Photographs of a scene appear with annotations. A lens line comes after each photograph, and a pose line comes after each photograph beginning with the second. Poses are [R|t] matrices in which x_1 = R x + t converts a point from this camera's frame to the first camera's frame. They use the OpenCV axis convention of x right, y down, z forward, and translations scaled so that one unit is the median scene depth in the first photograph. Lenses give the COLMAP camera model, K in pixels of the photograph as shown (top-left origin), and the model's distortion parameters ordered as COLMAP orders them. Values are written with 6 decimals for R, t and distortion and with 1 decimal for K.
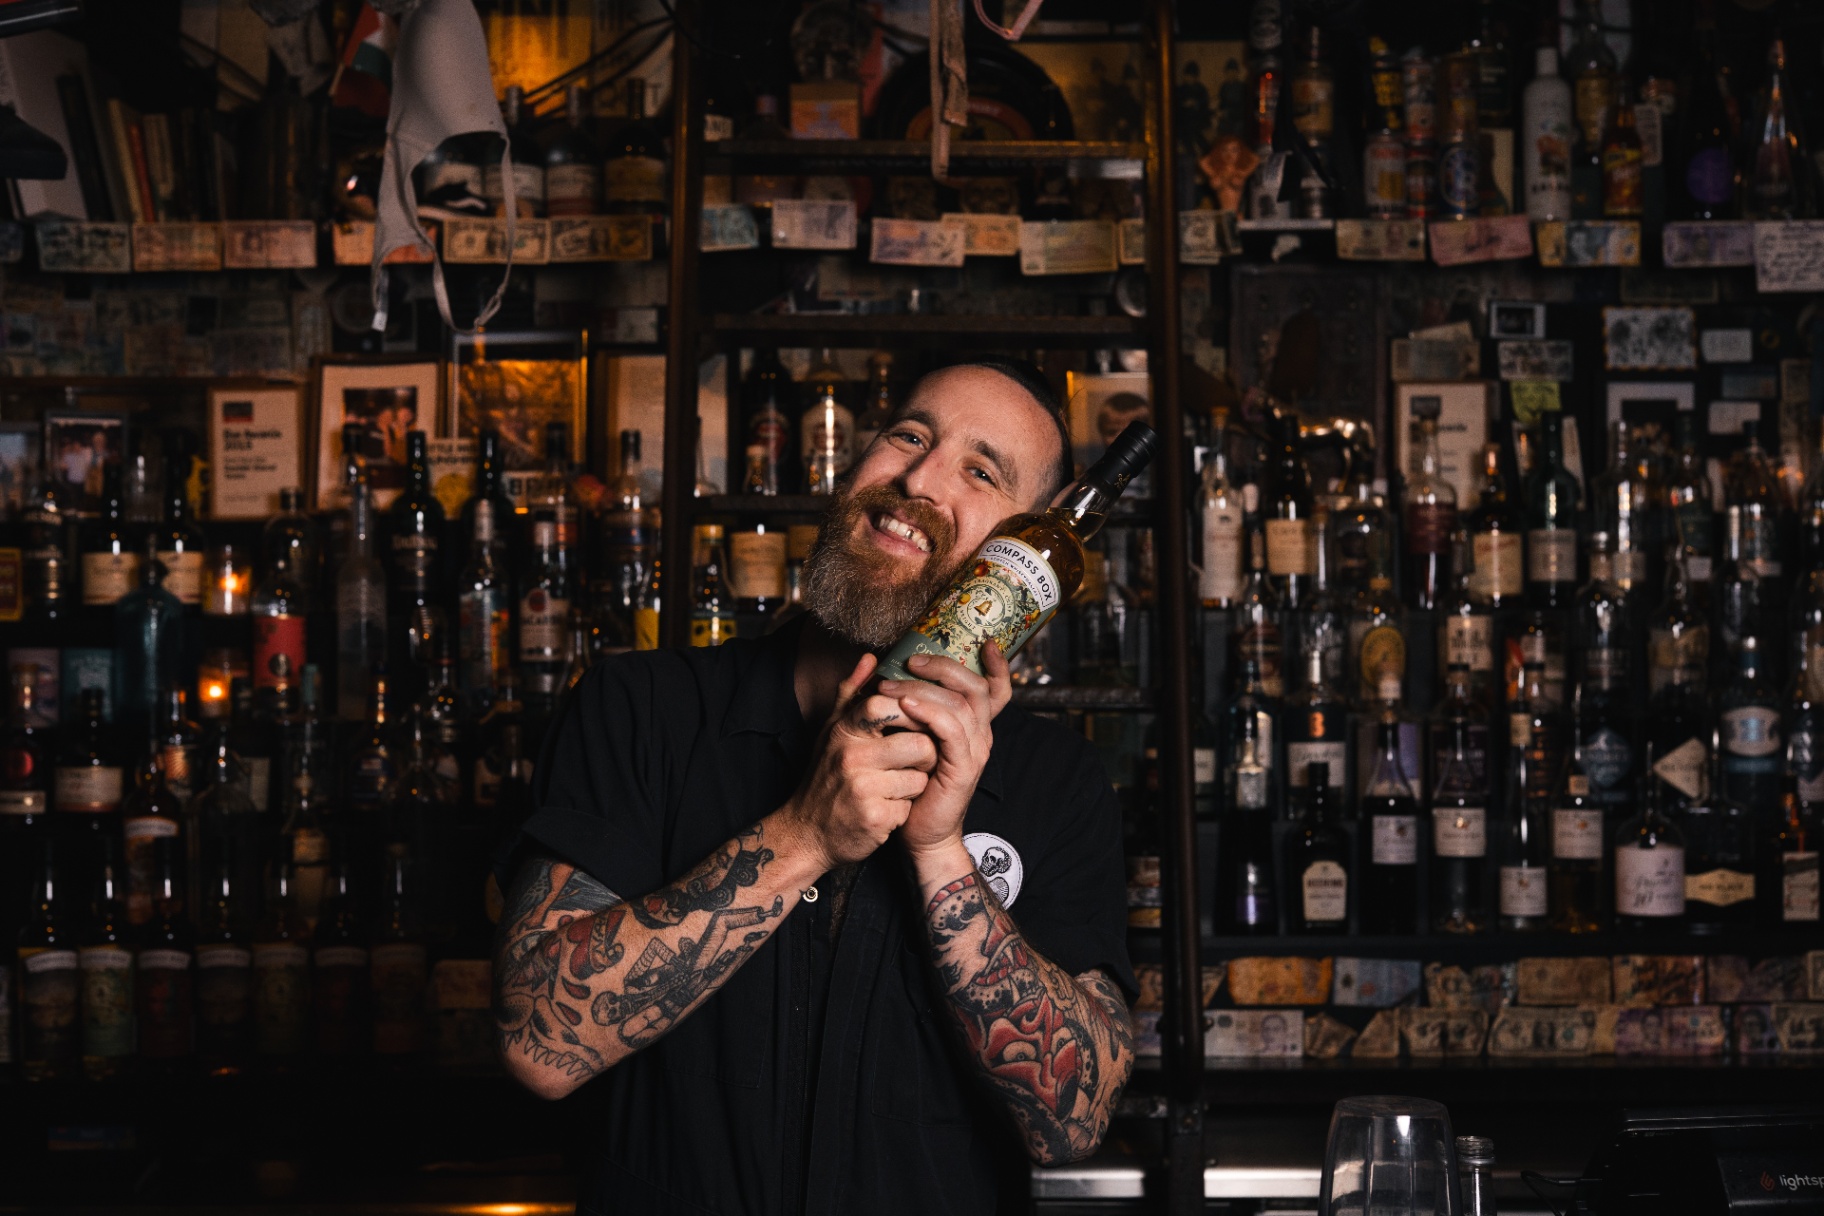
lens RADIAL K [[2638.2, 0, 912.0], [0, 2638.2, 608.0], [0, 0, 1]] dist [0.000589, 0.024760]
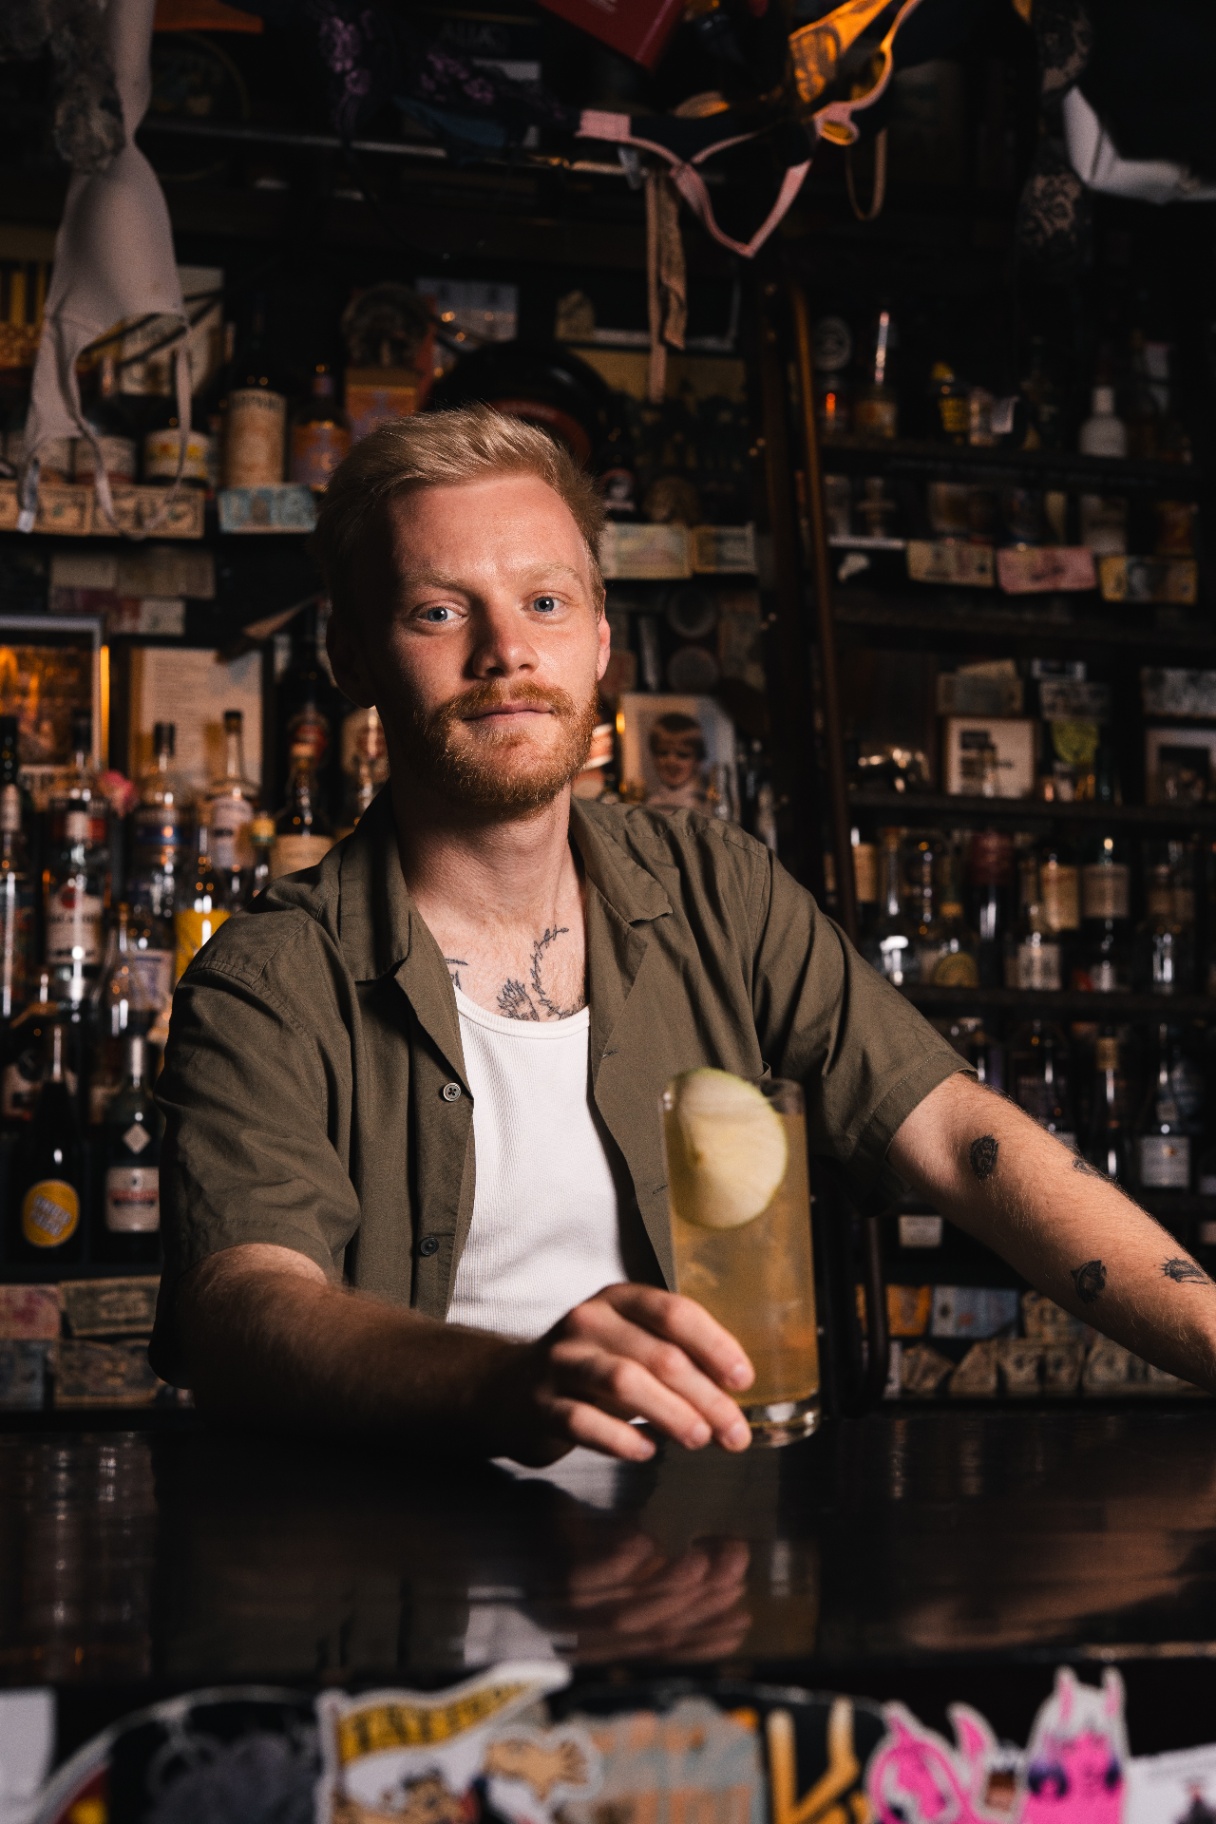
lens RADIAL K [[2638.2, 0, 608.0], [0, 2638.2, 912.0], [0, 0, 1]] dist [0.000589, 0.024760]
pose [[0.979723, 0.032344, 0.197730, -0.137388], [-0.018059, 0.997122, -0.073625, 0.064615], [-0.199542, 0.068561, 0.977488, 0.073642]]
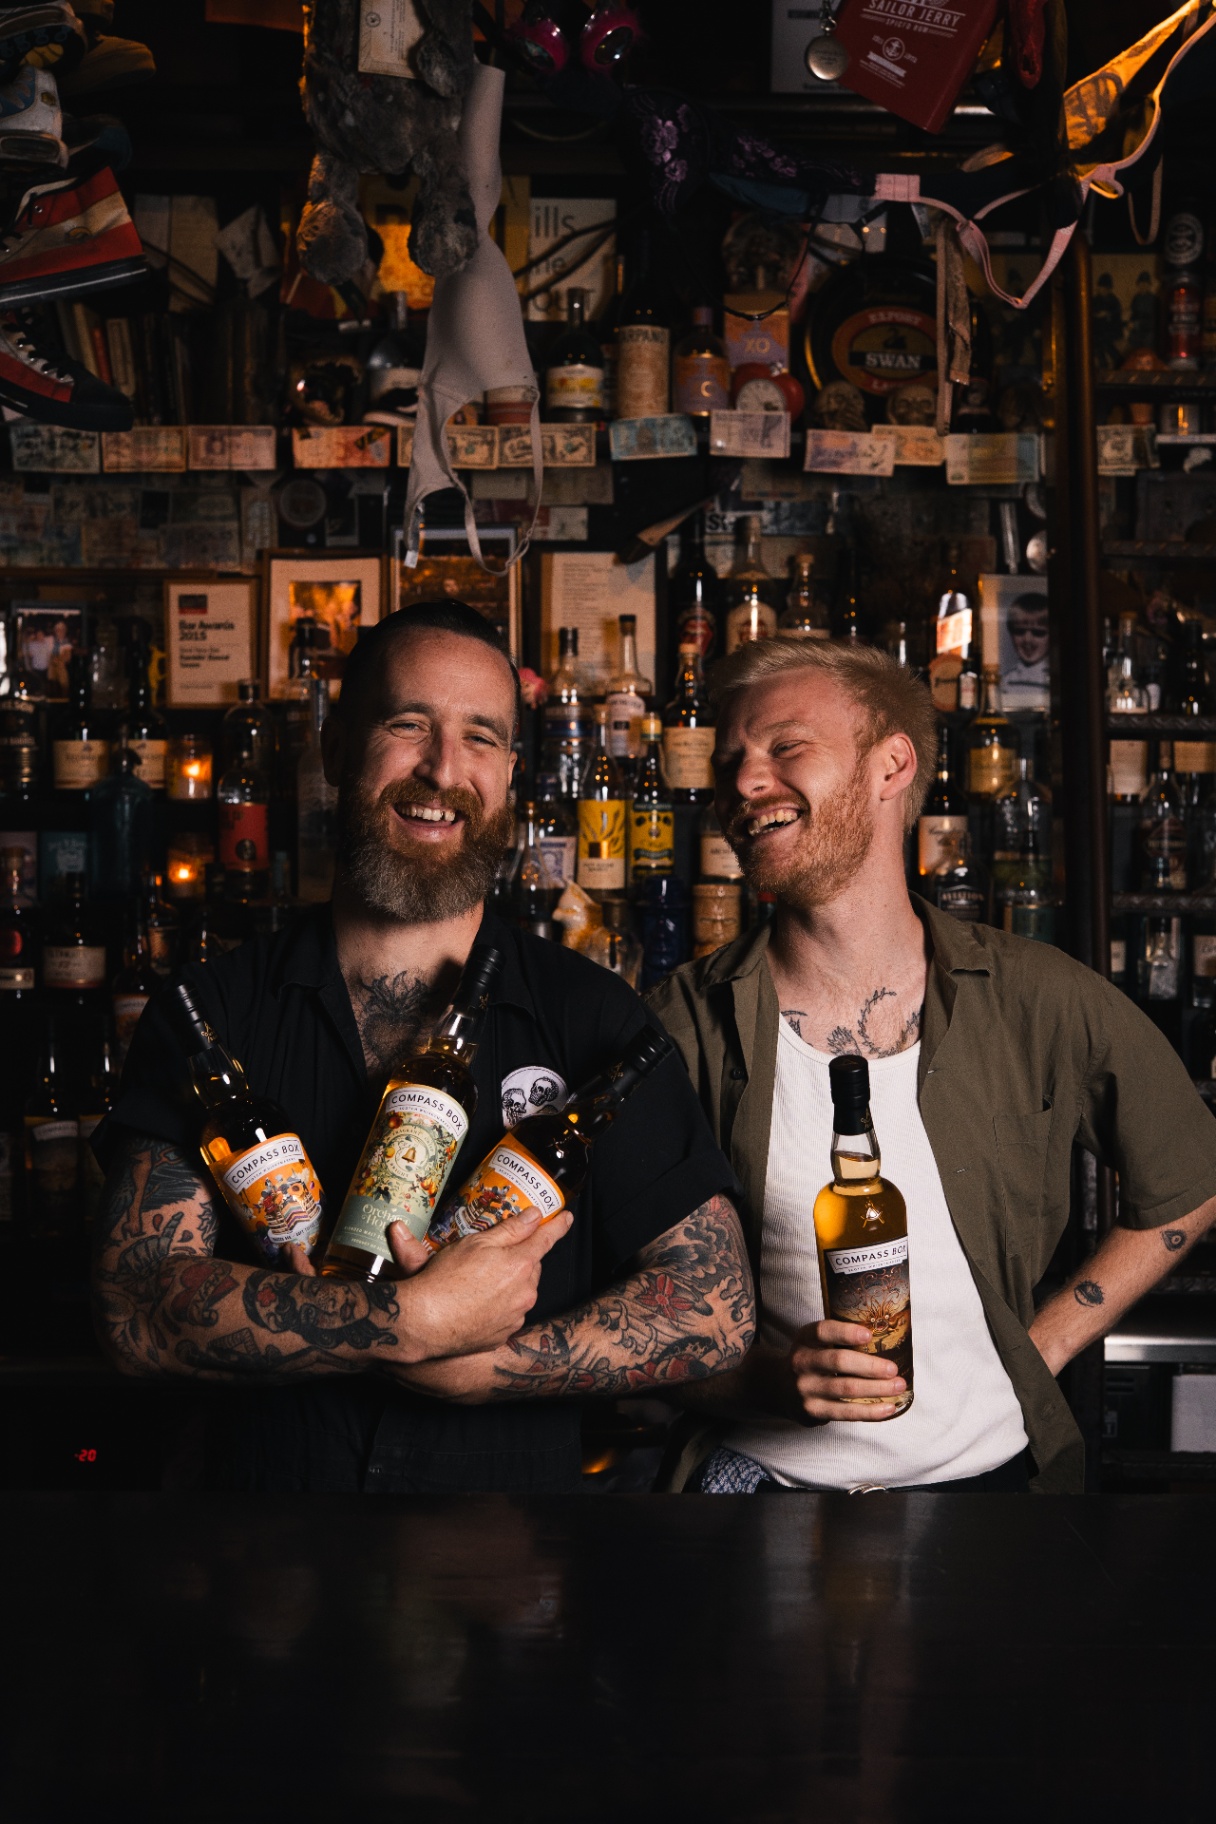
lens RADIAL K [[2638.2, 0, 608.0], [0, 2638.2, 912.0], [0, 0, 1]] dist [0.000589, 0.024760]
pose [[0.999936, 0.011320, -0.000550, -0.090642], [-0.011236, 0.996509, 0.082725, -0.042119], [0.001484, -0.082713, 0.996572, -0.060334]]
